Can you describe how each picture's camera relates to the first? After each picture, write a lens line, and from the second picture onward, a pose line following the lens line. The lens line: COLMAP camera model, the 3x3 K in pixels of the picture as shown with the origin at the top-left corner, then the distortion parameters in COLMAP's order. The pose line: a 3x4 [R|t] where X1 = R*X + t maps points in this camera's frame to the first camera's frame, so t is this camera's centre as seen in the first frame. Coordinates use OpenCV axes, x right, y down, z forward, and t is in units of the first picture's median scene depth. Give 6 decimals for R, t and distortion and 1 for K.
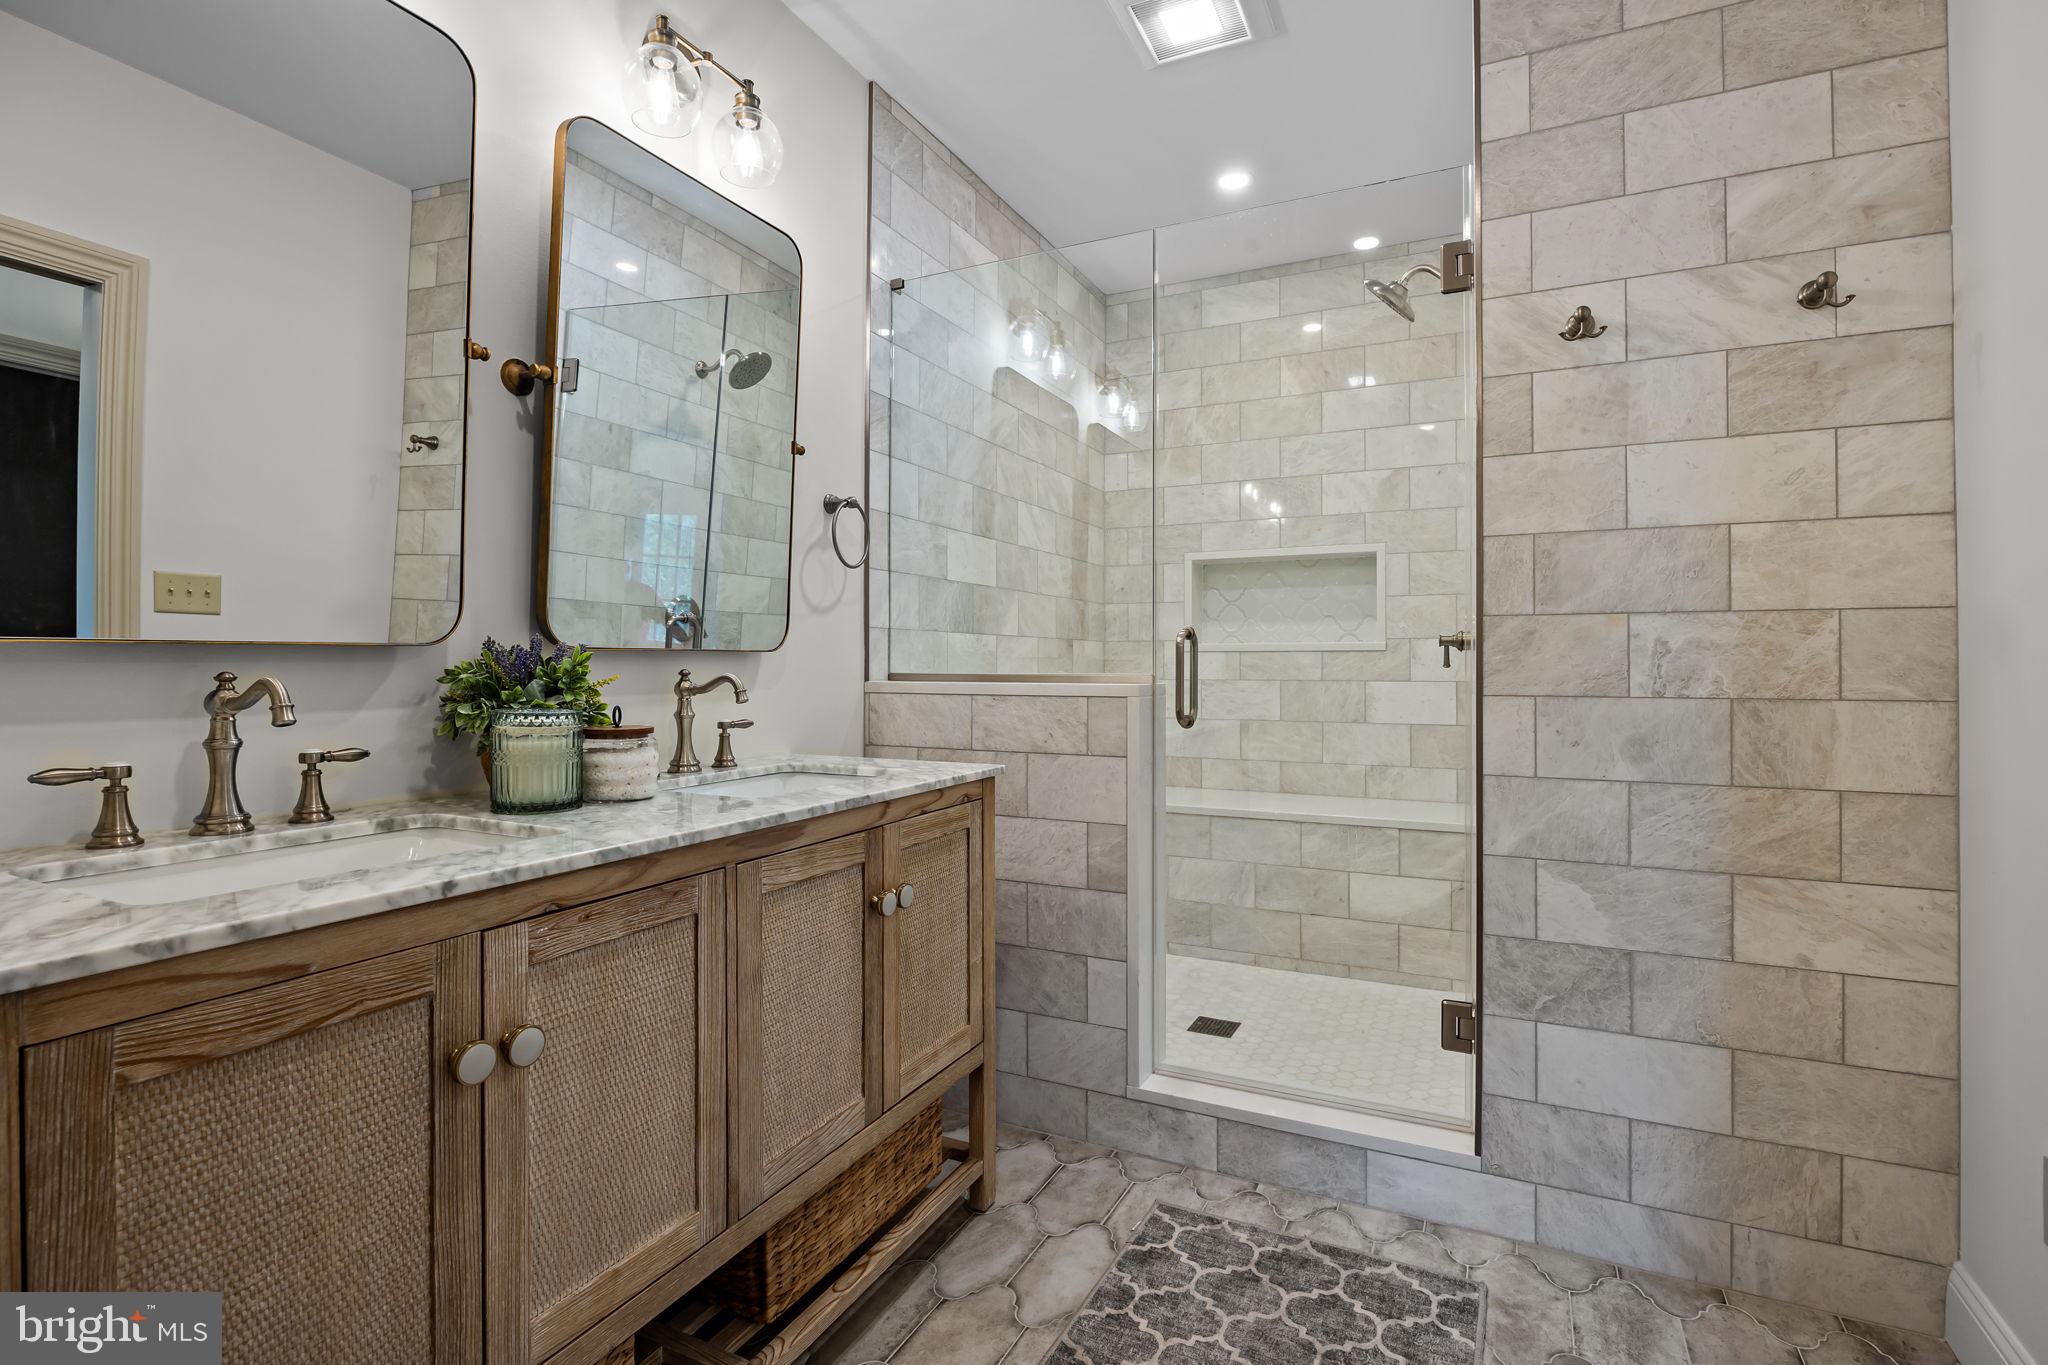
lens RADIAL K [[989.8, 0, 1024.4], [0, 989.8, 665.8], [0, 0, 1]] dist [-0.007072, 0.000567]
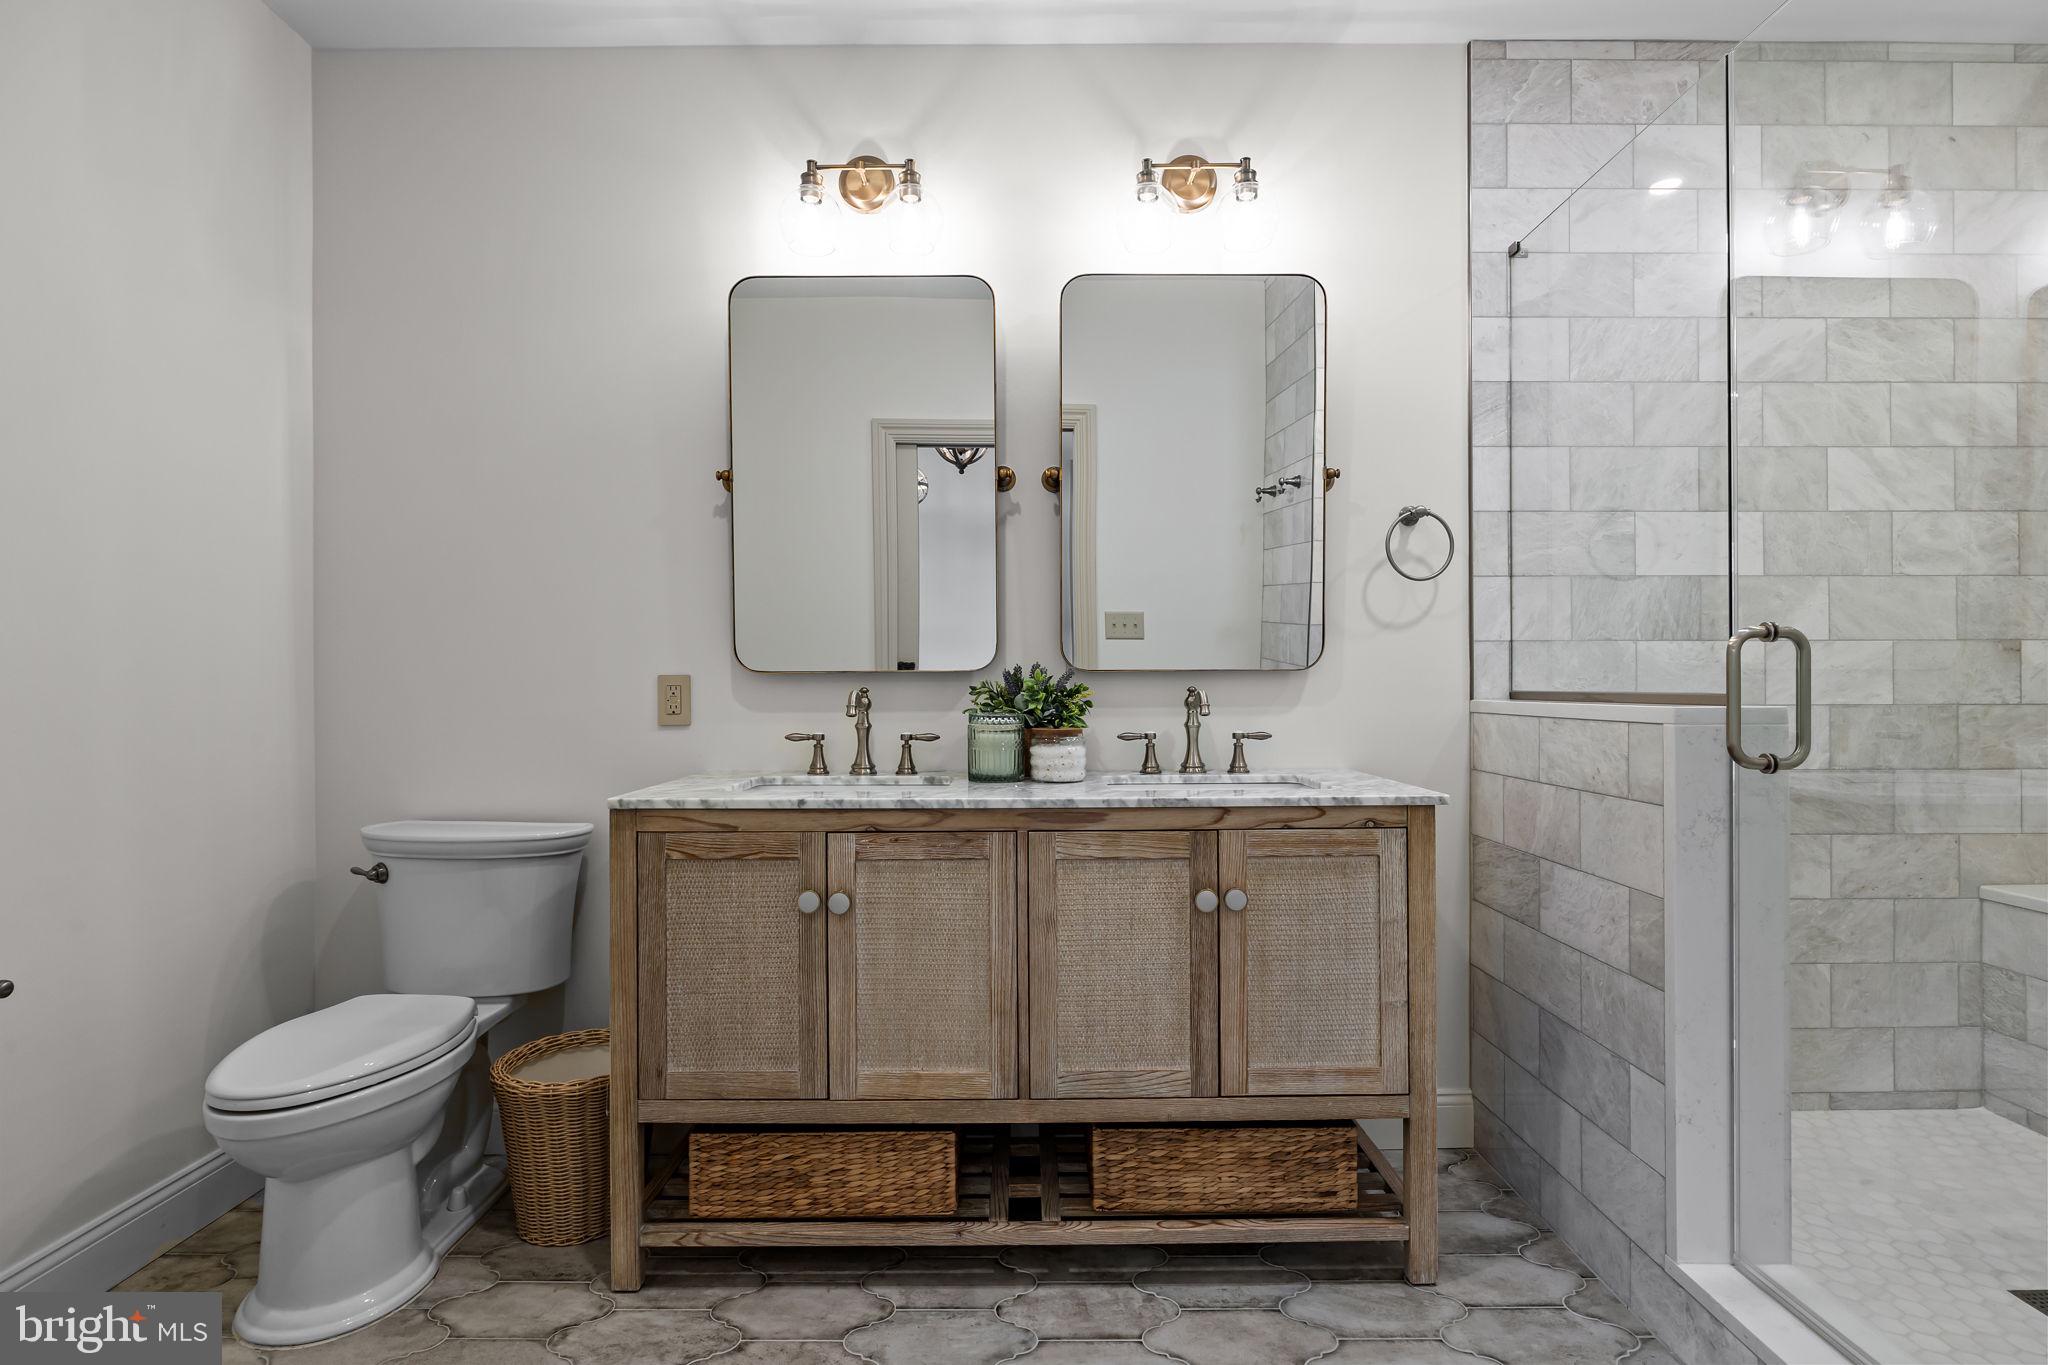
lens RADIAL K [[1023.4, 0, 1020.3], [0, 1023.4, 688.8], [0, 0, 1]] dist [-0.000033, -0.000758]
pose [[0.423296, -0.000479, -0.905991, 0.746428], [0.002052, 0.999998, 0.000431, 0.005991], [0.905989, -0.002041, 0.423296, 0.315081]]
